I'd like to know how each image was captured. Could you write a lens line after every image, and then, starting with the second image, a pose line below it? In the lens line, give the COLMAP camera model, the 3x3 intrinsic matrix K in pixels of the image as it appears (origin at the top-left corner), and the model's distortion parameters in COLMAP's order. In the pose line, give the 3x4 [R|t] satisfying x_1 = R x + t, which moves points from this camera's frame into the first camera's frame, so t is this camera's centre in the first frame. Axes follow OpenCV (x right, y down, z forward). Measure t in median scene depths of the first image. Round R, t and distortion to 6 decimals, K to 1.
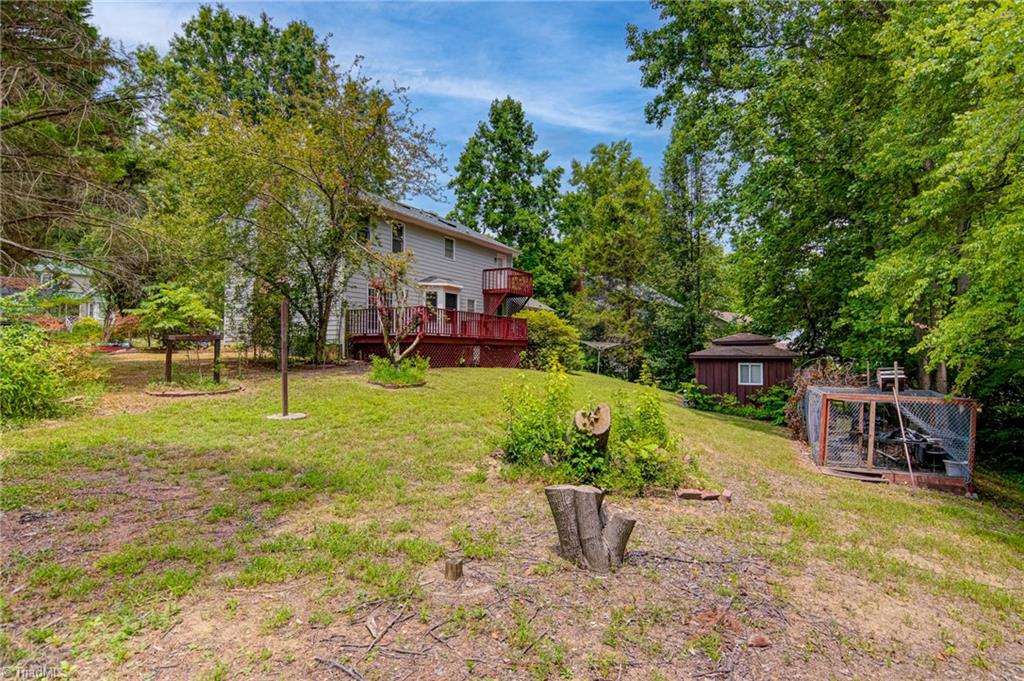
lens RADIAL K [[544.1, 0, 499.1], [0, 544.1, 338.7], [0, 0, 1]] dist [-0.002137, -0.015266]
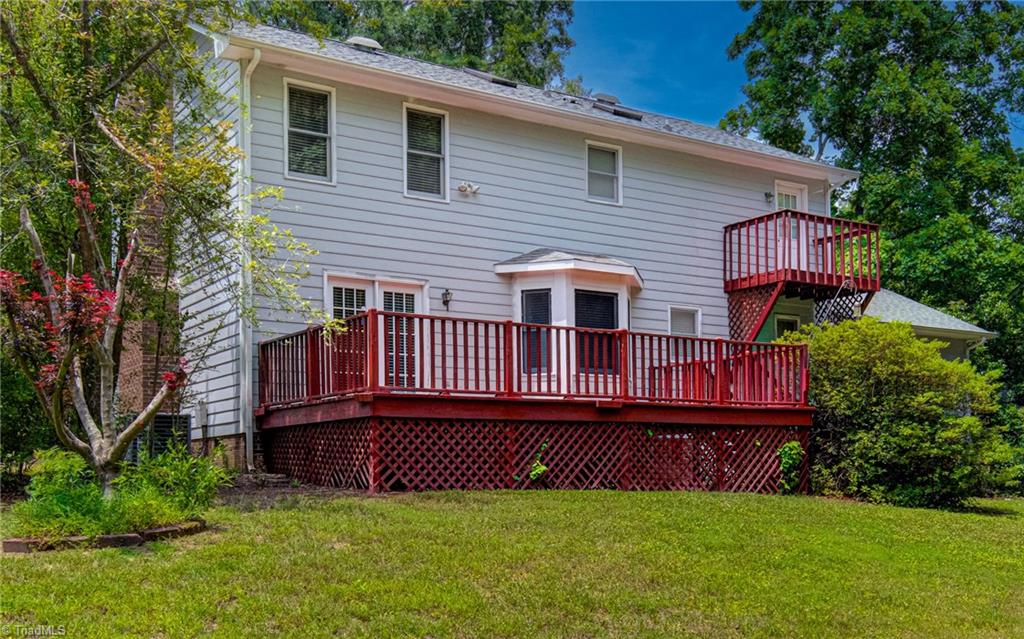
lens RADIAL K [[1113.1, 0, 513.2], [0, 1113.1, 444.8], [0, 0, 1]] dist [0.024777, -0.006685]
pose [[0.908540, -0.030900, -0.416653, 0.164341], [0.029984, 0.999512, -0.008744, 0.024146], [0.416720, -0.004548, 0.909024, 0.287120]]
